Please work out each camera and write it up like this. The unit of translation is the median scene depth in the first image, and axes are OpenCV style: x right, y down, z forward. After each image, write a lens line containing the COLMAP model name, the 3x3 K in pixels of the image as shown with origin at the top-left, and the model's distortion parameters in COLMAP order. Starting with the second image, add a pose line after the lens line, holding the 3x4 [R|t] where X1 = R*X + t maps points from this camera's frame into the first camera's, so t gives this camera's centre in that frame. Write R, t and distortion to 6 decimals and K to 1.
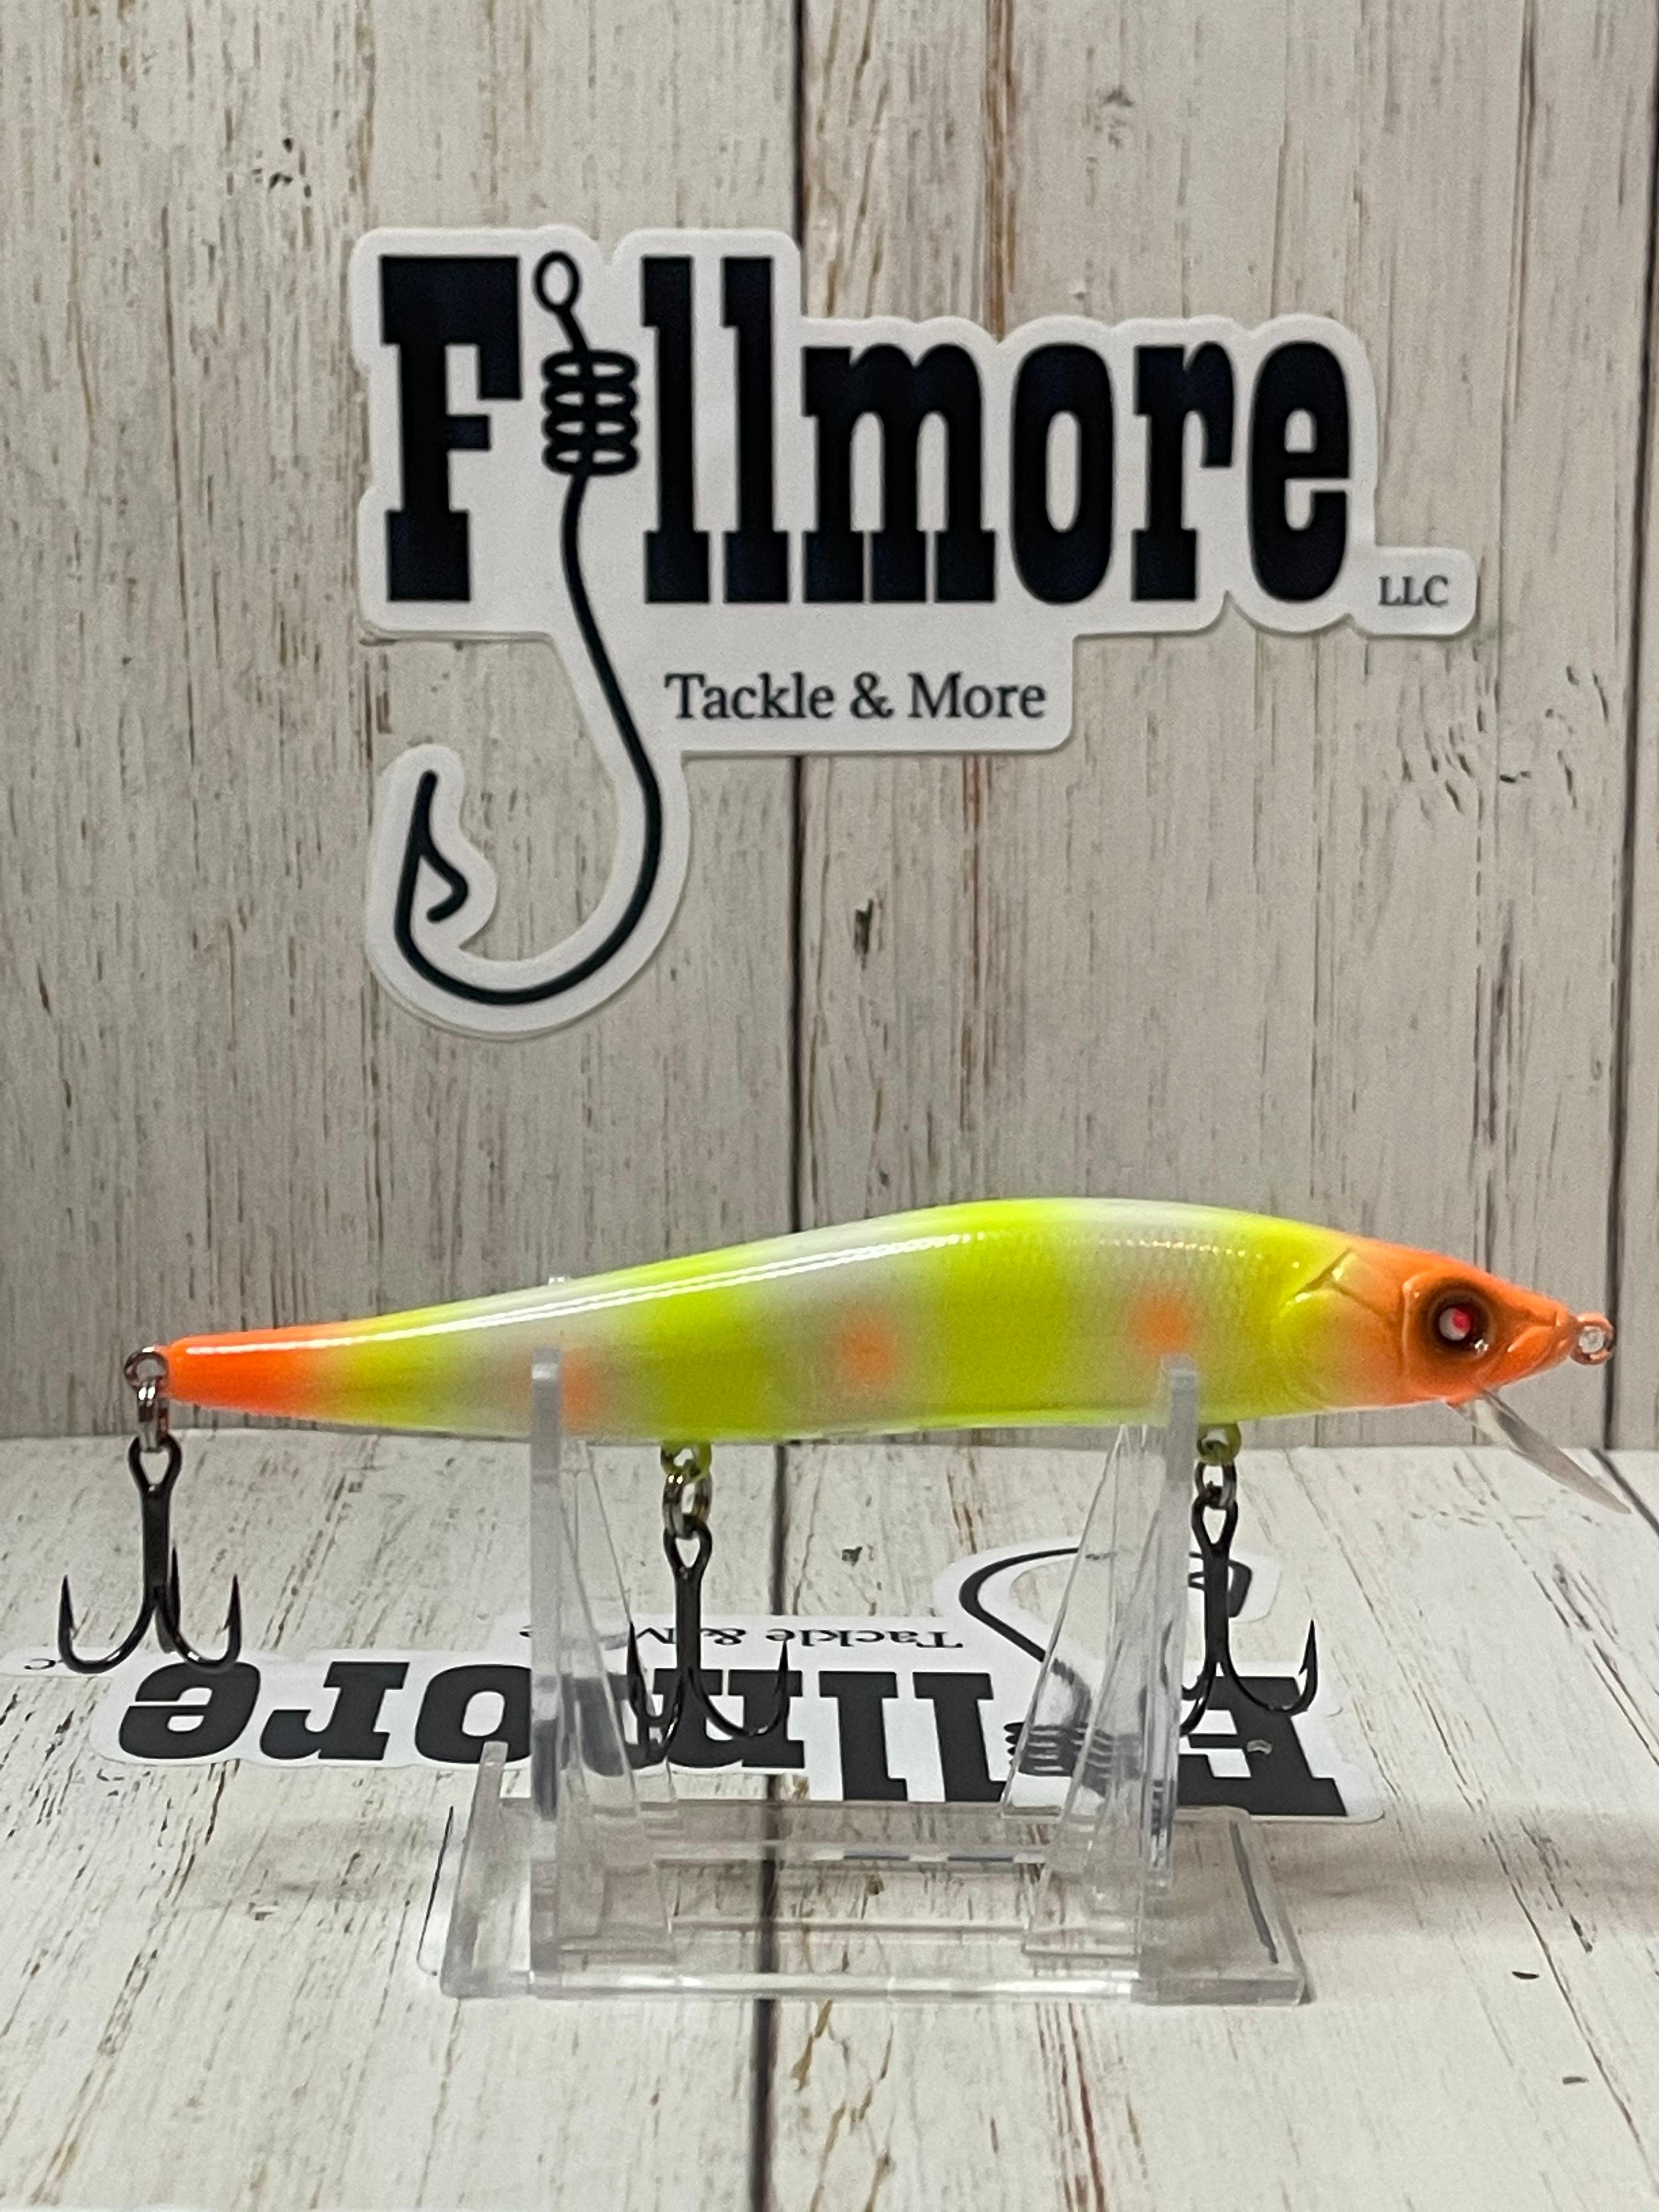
lens RADIAL K [[4056.0, 0, 830.6], [0, 4056.0, 1195.5], [0, 0, 1]] dist [0.188761, -0.722115]
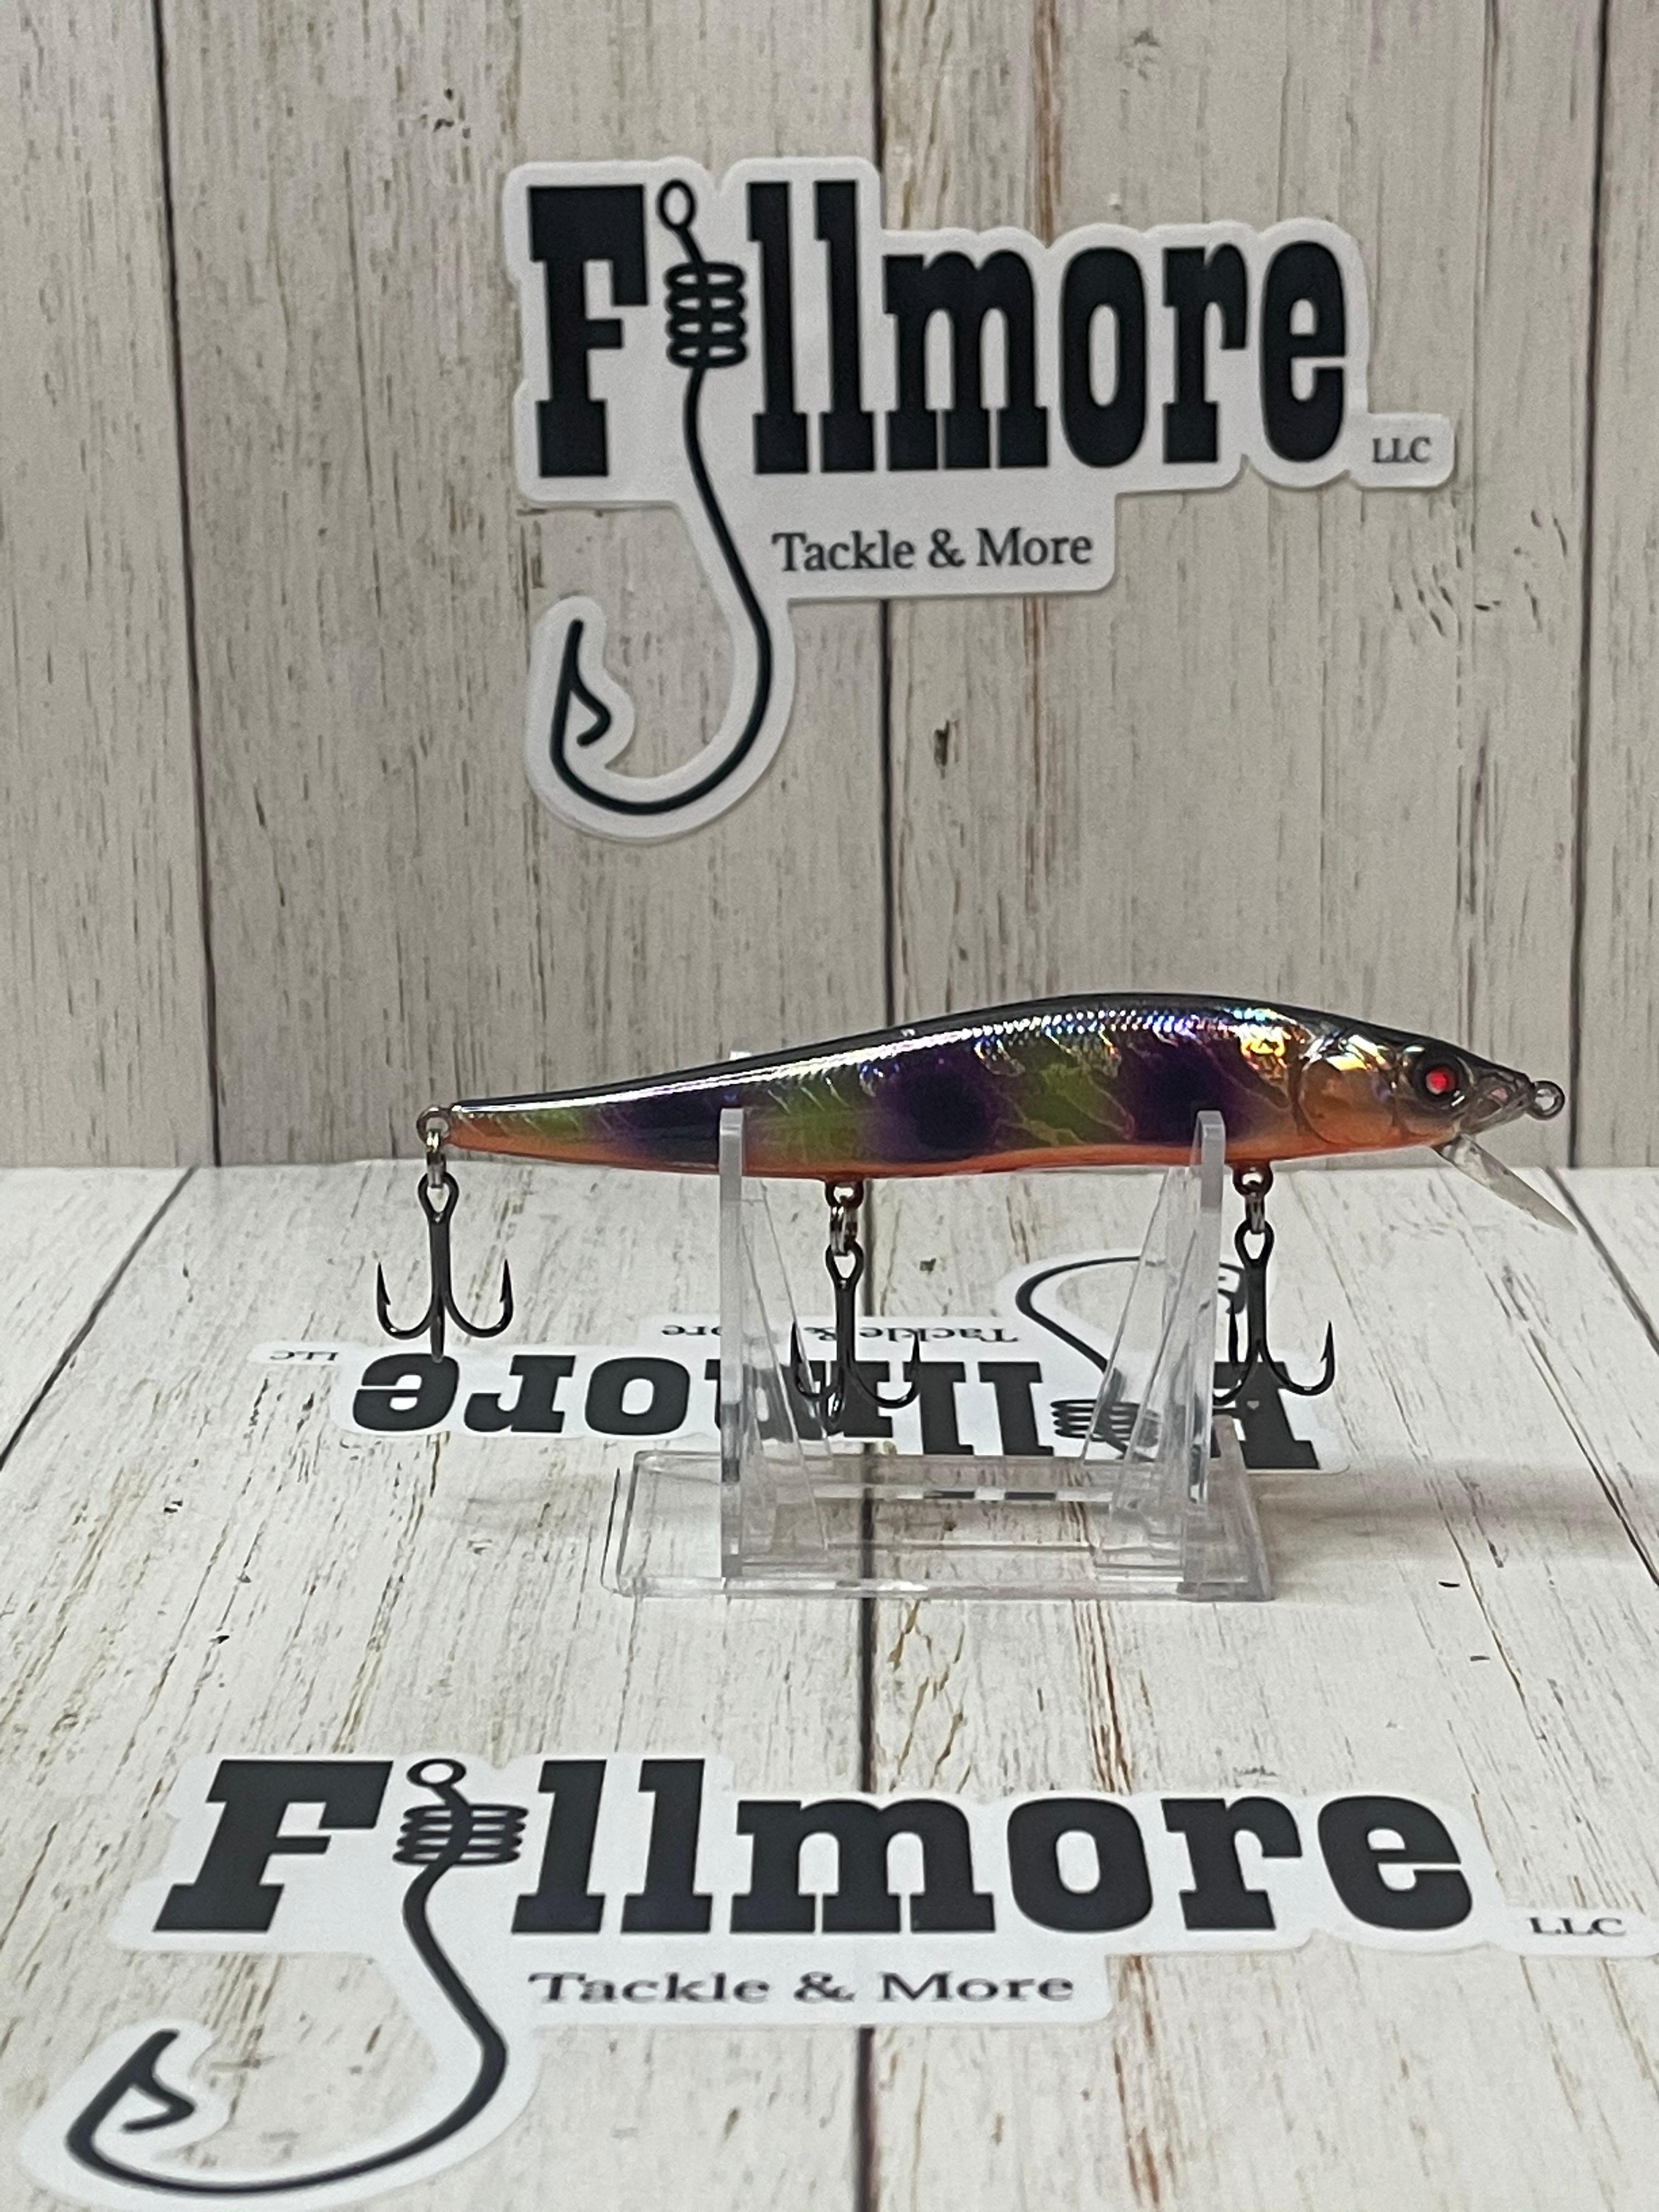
lens RADIAL K [[4056.0, 0, 830.6], [0, 4056.0, 1195.5], [0, 0, 1]] dist [0.188761, -0.722115]
pose [[0.999613, -0.016547, -0.022381, -0.000113], [0.018057, 0.997449, 0.069055, -0.017006], [0.021181, -0.069432, 0.997362, -0.204937]]
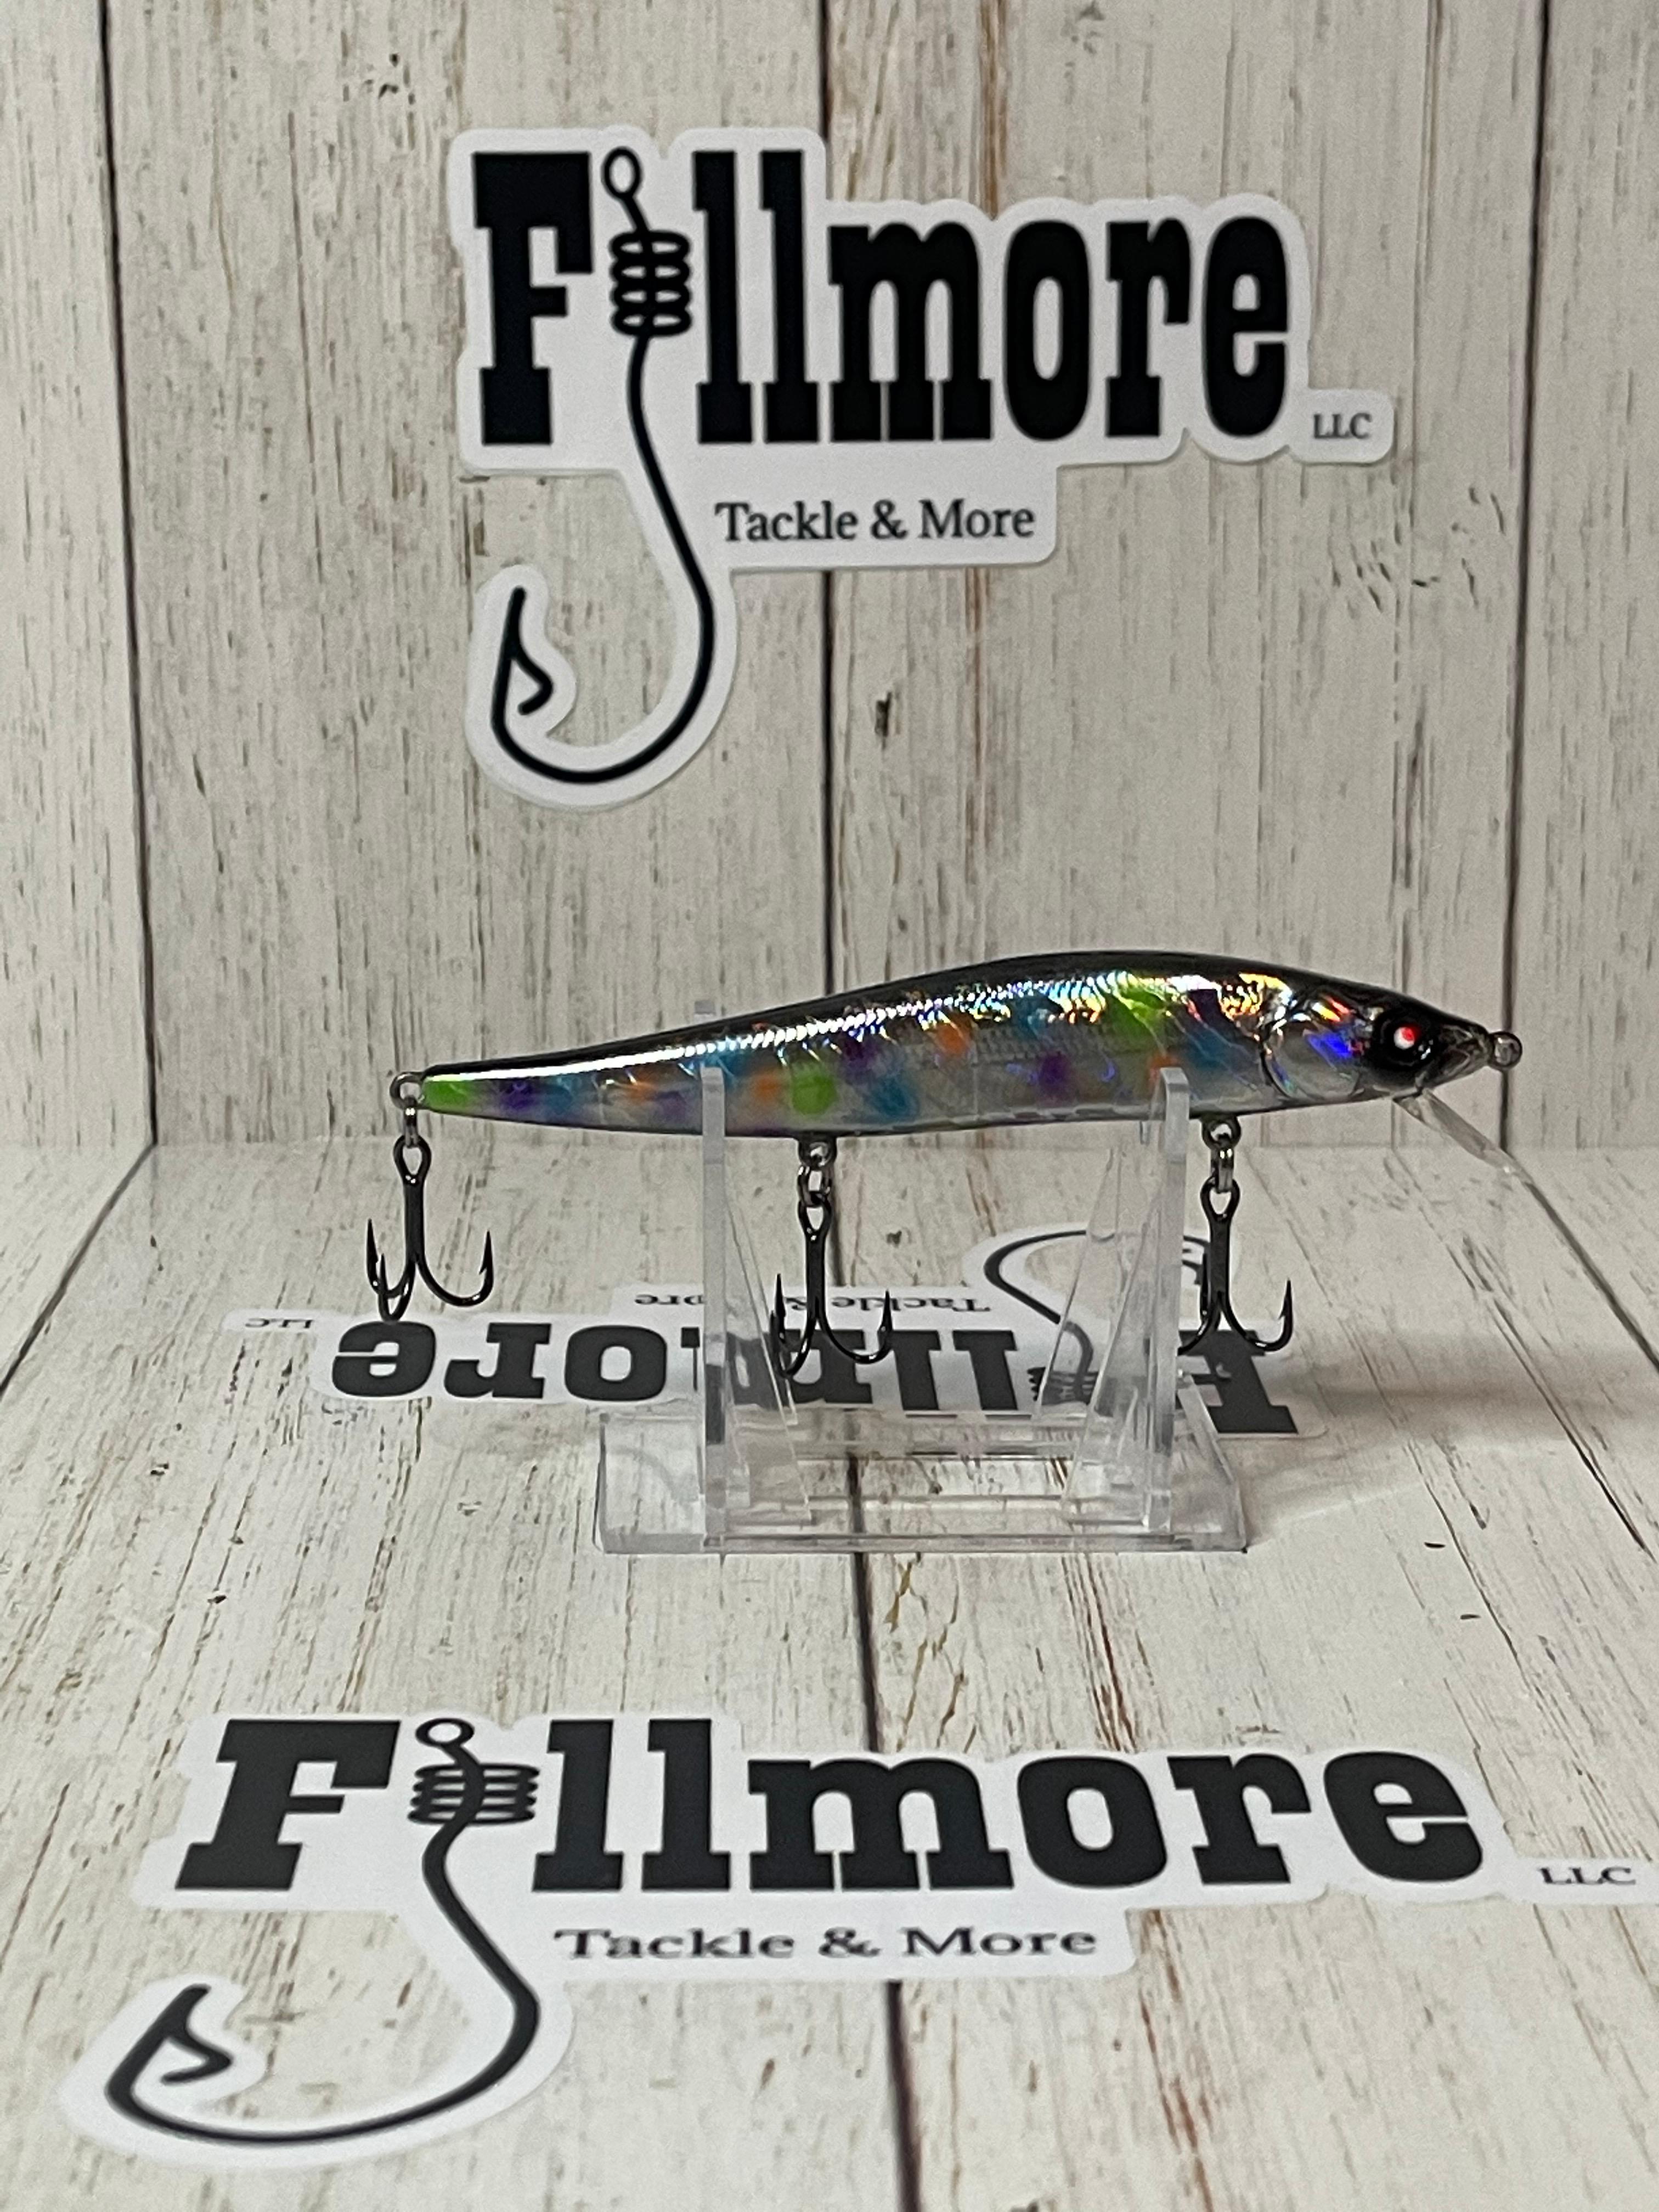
lens RADIAL K [[4056.0, 0, 830.6], [0, 4056.0, 1195.5], [0, 0, 1]] dist [0.188761, -0.722115]
pose [[0.999867, -0.013129, 0.009659, -0.021292], [0.012365, 0.997082, 0.075329, -0.015542], [-0.010620, -0.075200, 0.997112, -0.208727]]
